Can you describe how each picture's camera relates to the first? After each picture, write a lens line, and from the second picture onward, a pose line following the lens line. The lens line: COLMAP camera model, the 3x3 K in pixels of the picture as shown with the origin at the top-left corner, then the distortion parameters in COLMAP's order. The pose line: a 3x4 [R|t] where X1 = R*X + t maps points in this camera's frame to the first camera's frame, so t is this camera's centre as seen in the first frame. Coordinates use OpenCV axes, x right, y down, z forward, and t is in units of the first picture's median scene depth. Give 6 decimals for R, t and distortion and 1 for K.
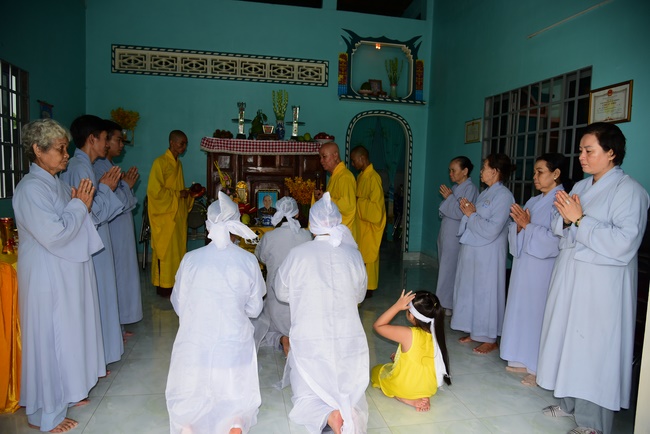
lens RADIAL K [[434.3, 0, 325.0], [0, 434.3, 217.0], [0, 0, 1]] dist [-0.042225, 0.005707]
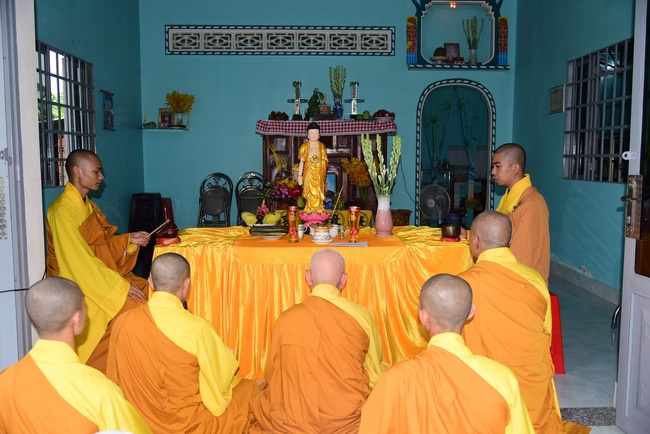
lens RADIAL K [[573.8, 0, 325.0], [0, 573.8, 217.0], [0, 0, 1]] dist [-0.012239, -0.003575]
pose [[0.984928, -0.011386, -0.172591, 0.067431], [0.012606, 0.999903, 0.005979, 0.022589], [0.172506, -0.008065, 0.984975, -0.195953]]
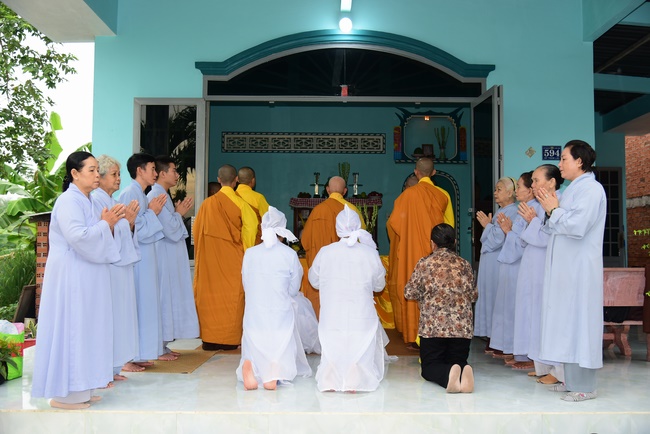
lens RADIAL K [[630.8, 0, 325.0], [0, 630.8, 217.0], [0, 0, 1]] dist [0.005119, -0.007868]
pose [[0.983095, -0.031692, -0.180333, 0.162762], [0.006095, 0.990025, -0.140760, 0.137629], [0.182995, 0.137281, 0.973482, -0.797812]]
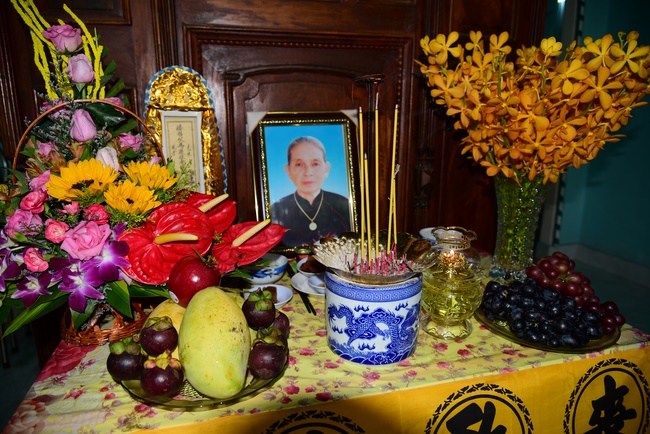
lens RADIAL K [[434.3, 0, 325.0], [0, 434.3, 217.0], [0, 0, 1]] dist [-0.042225, 0.005707]
pose [[0.997137, -0.044303, 0.061274, -0.108770], [0.035075, 0.988922, 0.144235, -0.033215], [-0.066985, -0.141673, 0.987645, 0.611436]]
